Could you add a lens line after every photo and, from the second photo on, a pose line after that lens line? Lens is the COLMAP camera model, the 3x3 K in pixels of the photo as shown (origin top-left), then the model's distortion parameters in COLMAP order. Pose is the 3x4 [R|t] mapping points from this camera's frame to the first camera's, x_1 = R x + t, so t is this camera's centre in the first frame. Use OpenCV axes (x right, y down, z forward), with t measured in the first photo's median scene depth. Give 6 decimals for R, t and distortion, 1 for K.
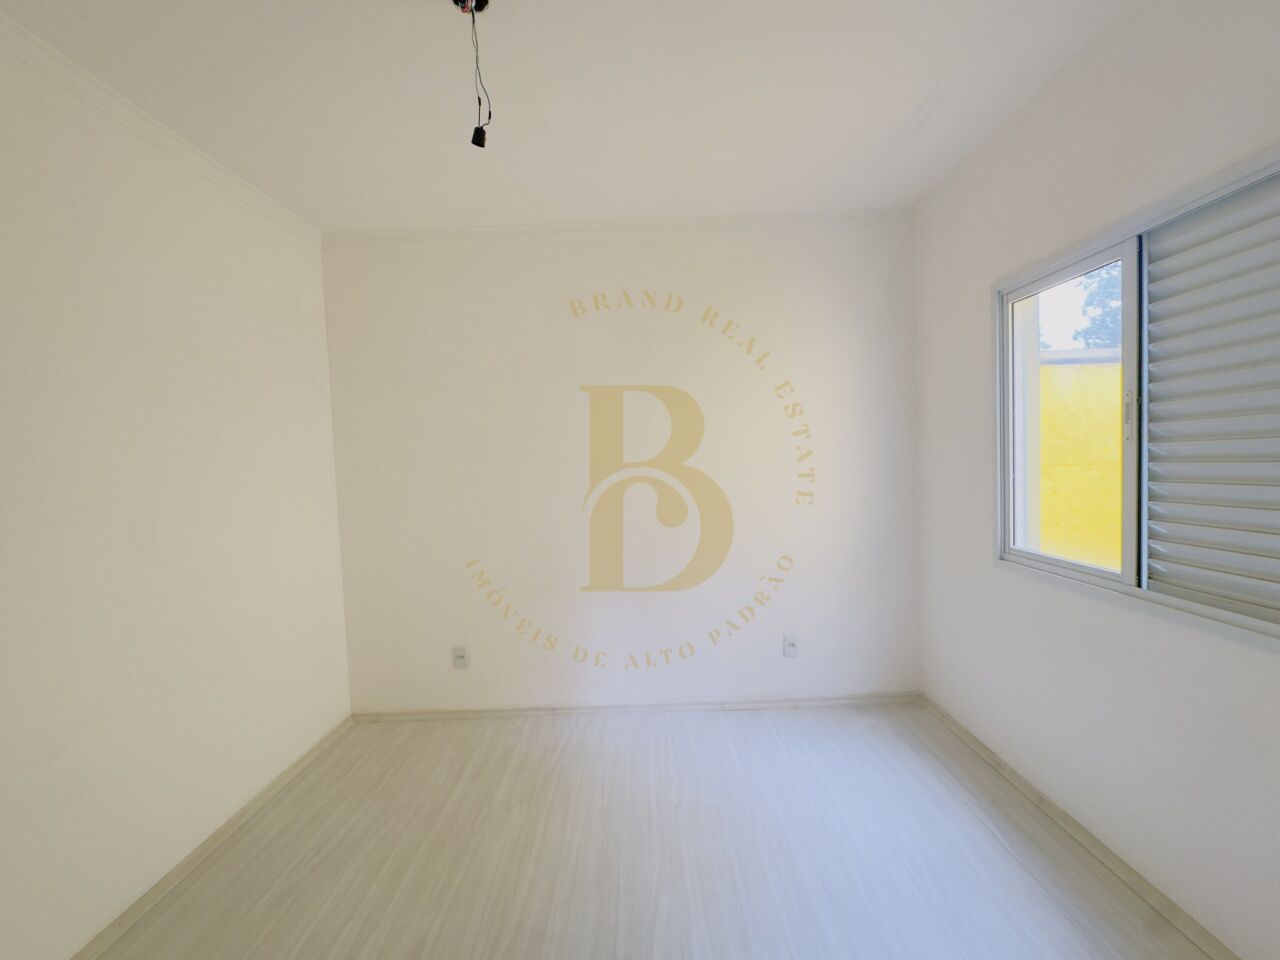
lens RADIAL K [[513.6, 0, 639.1], [0, 513.6, 480.1], [0, 0, 1]] dist [-0.000981, 0.000195]
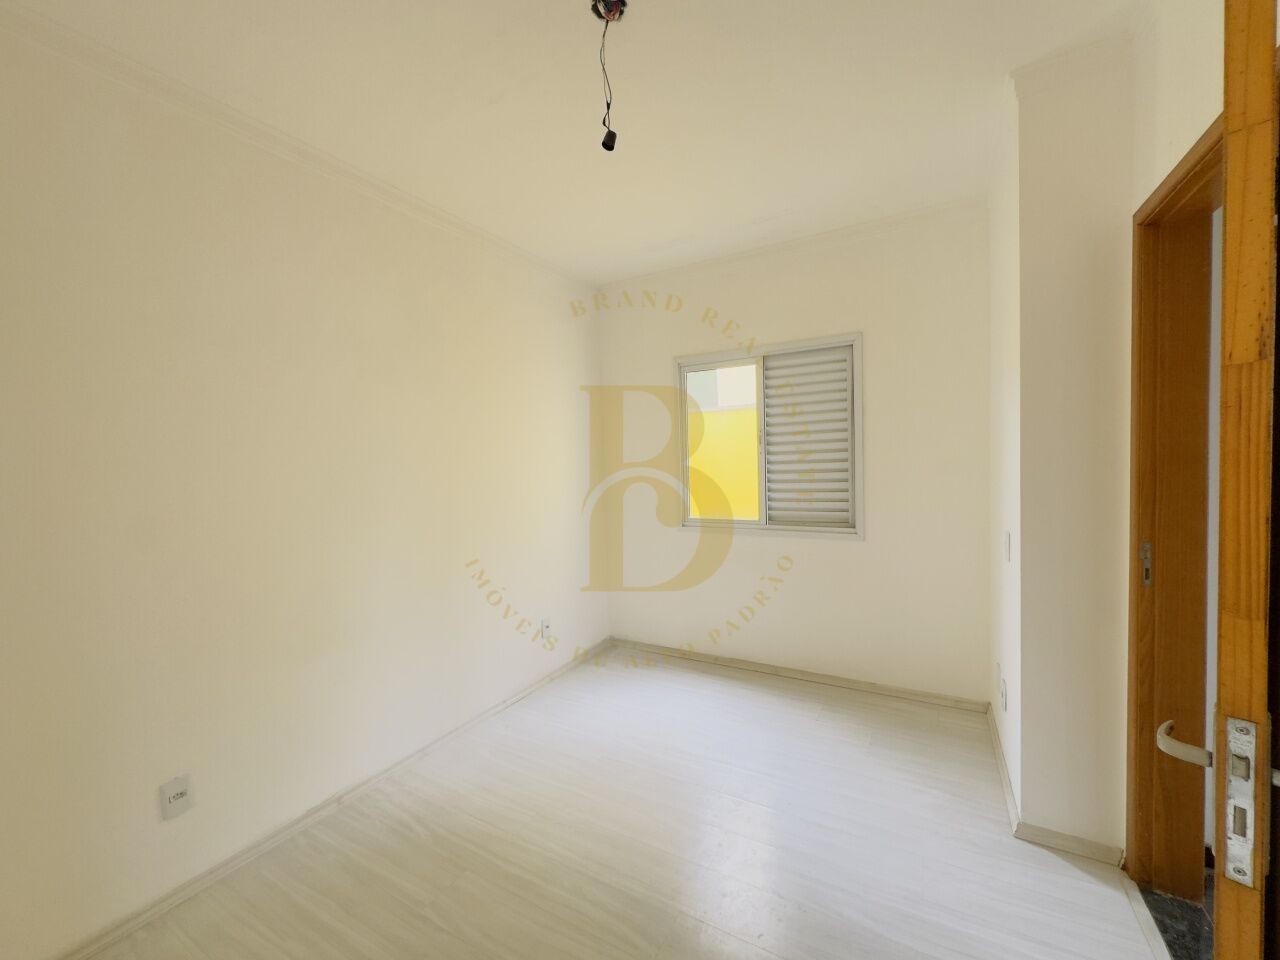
lens RADIAL K [[513.6, 0, 639.1], [0, 513.6, 480.1], [0, 0, 1]] dist [-0.000981, 0.000195]
pose [[0.493037, -0.014165, 0.869893, -0.786029], [0.046746, 0.998854, -0.010229, 0.016588], [-0.868752, 0.045708, 0.493134, 0.308009]]
